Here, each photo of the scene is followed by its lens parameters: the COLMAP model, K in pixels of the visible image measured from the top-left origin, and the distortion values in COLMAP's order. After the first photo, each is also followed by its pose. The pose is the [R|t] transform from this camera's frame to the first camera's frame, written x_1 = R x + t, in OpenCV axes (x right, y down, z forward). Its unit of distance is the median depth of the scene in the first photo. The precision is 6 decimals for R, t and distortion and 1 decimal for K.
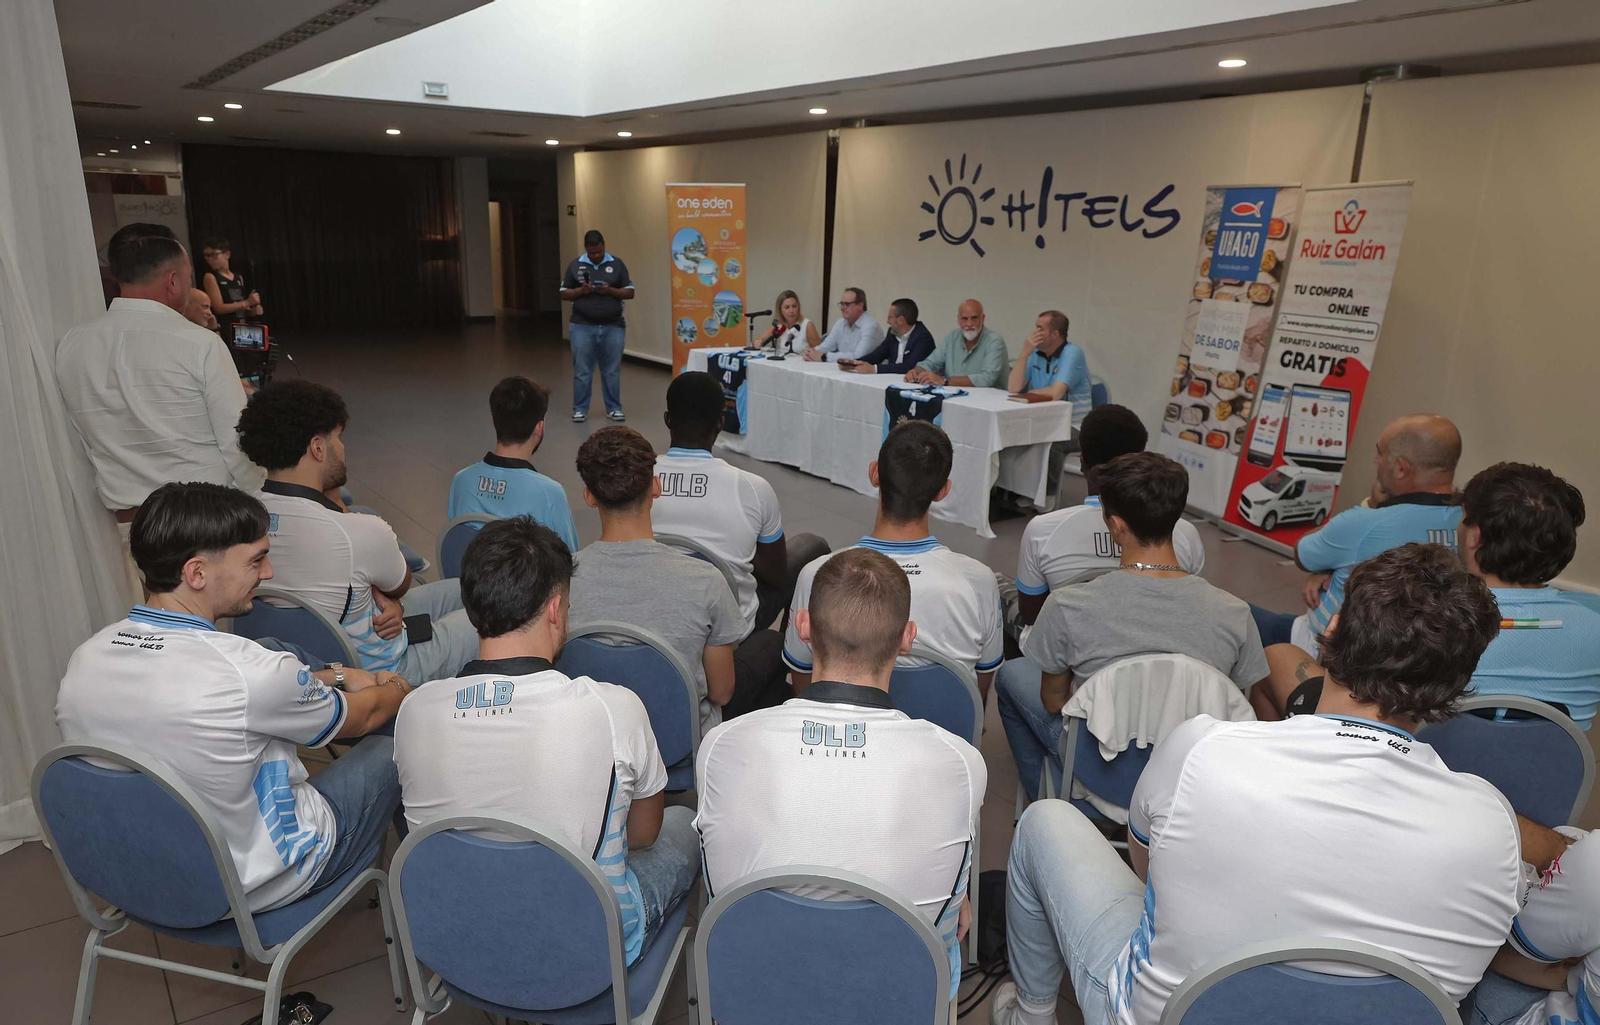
lens RADIAL K [[1087.0, 0, 794.9], [0, 1087.0, 561.5], [0, 0, 1]] dist [0.004839, 0.001528]
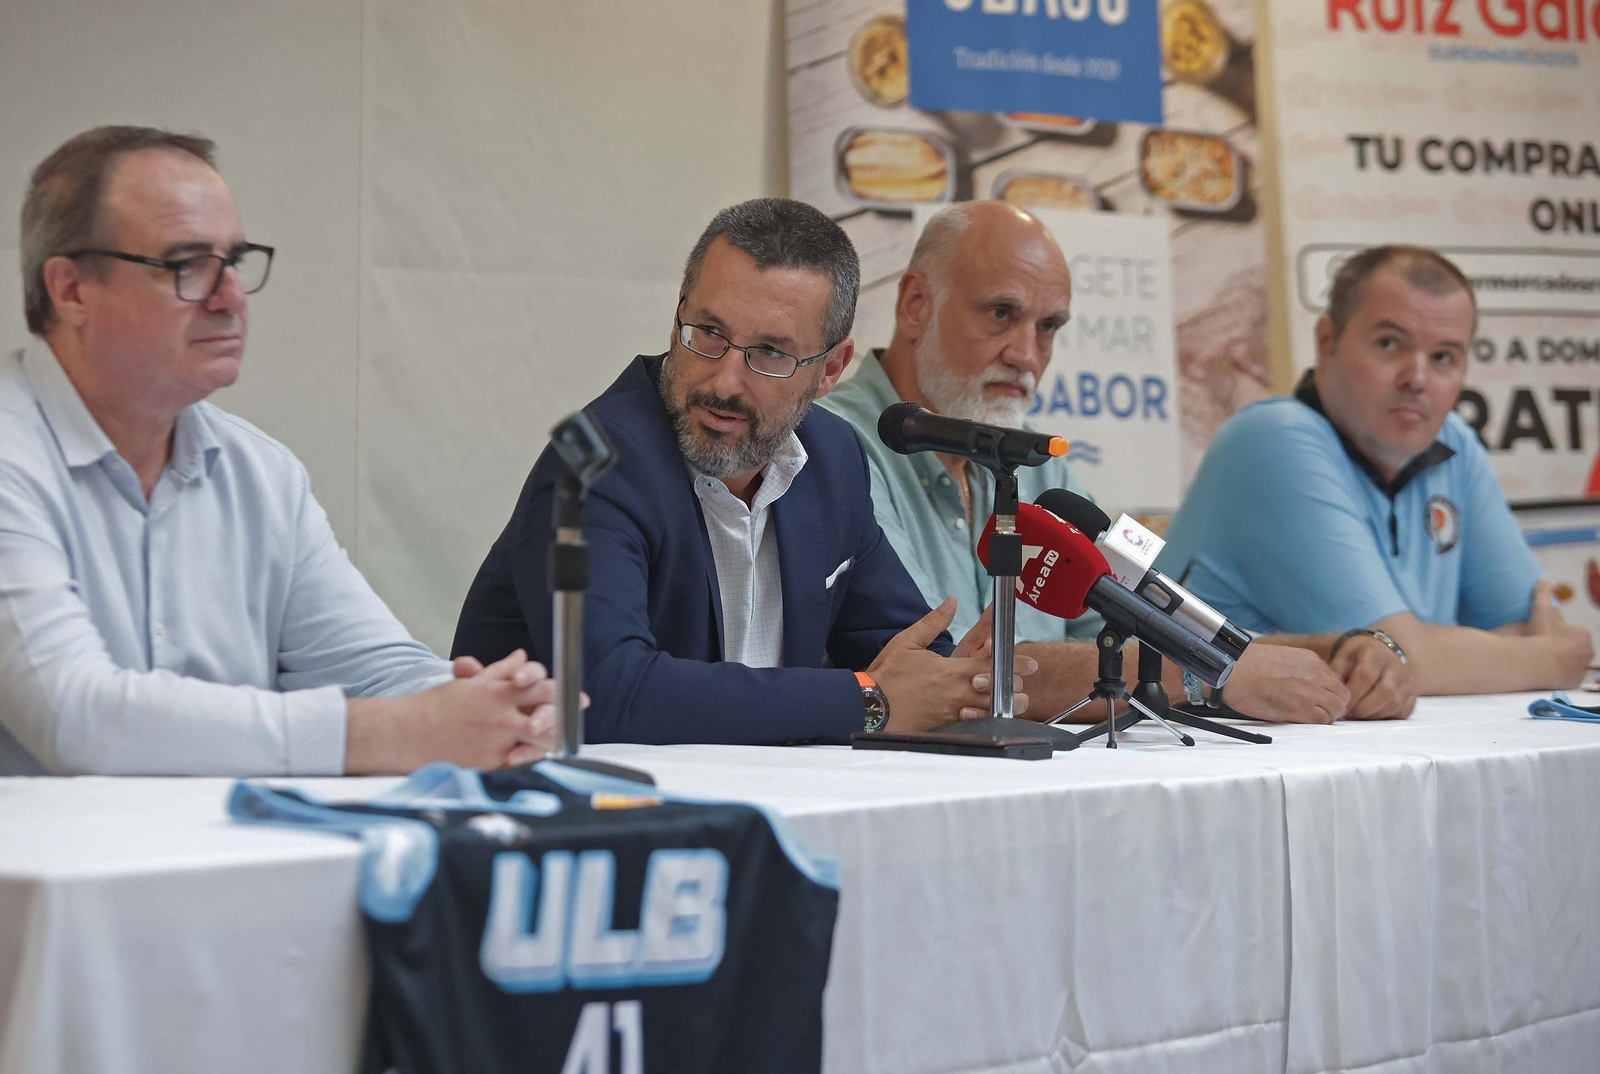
lens RADIAL K [[5334.8, 0, 800.0], [0, 5334.8, 537.0], [0, 0, 1]] dist [-0.053105, 0.494410]
pose [[-0.316515, -0.052867, 0.947113, -0.623069], [0.257160, 0.956274, 0.139319, -0.342158], [-0.913065, 0.287656, -0.289079, 1.387442]]
